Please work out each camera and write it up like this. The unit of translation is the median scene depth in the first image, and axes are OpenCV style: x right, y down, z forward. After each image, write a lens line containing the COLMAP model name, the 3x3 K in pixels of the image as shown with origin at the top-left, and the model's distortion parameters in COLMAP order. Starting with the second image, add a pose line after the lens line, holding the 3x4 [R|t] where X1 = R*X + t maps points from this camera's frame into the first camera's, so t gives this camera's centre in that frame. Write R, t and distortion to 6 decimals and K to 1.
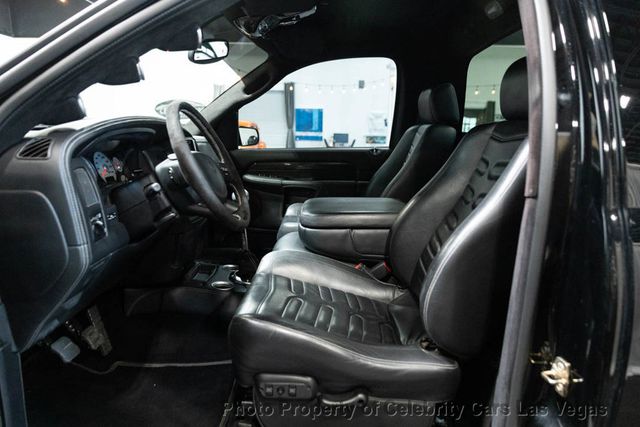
lens RADIAL K [[448.9, 0, 320.0], [0, 448.9, 213.5], [0, 0, 1]] dist [-0.000444, 0.003277]
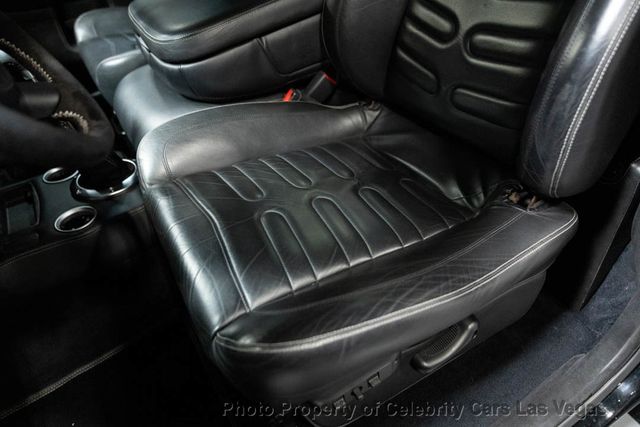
lens RADIAL K [[448.9, 0, 320.0], [0, 448.9, 213.5], [0, 0, 1]] dist [-0.000444, 0.003277]
pose [[0.841897, -0.463124, 0.276993, -0.109401], [0.270026, 0.805953, 0.526808, -0.055402], [-0.467221, -0.368723, 0.803585, 0.400472]]
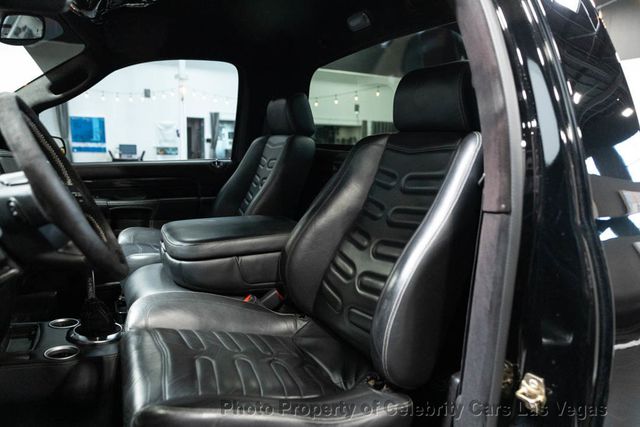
lens RADIAL K [[437.2, 0, 315.3], [0, 437.2, 212.5], [0, 0, 1]] dist [0.003485, 0.001651]
pose [[0.895719, -0.065121, 0.439825, -0.142306], [0.075141, 0.997158, -0.005386, -0.029848], [-0.438225, 0.037873, 0.898067, 0.170859]]
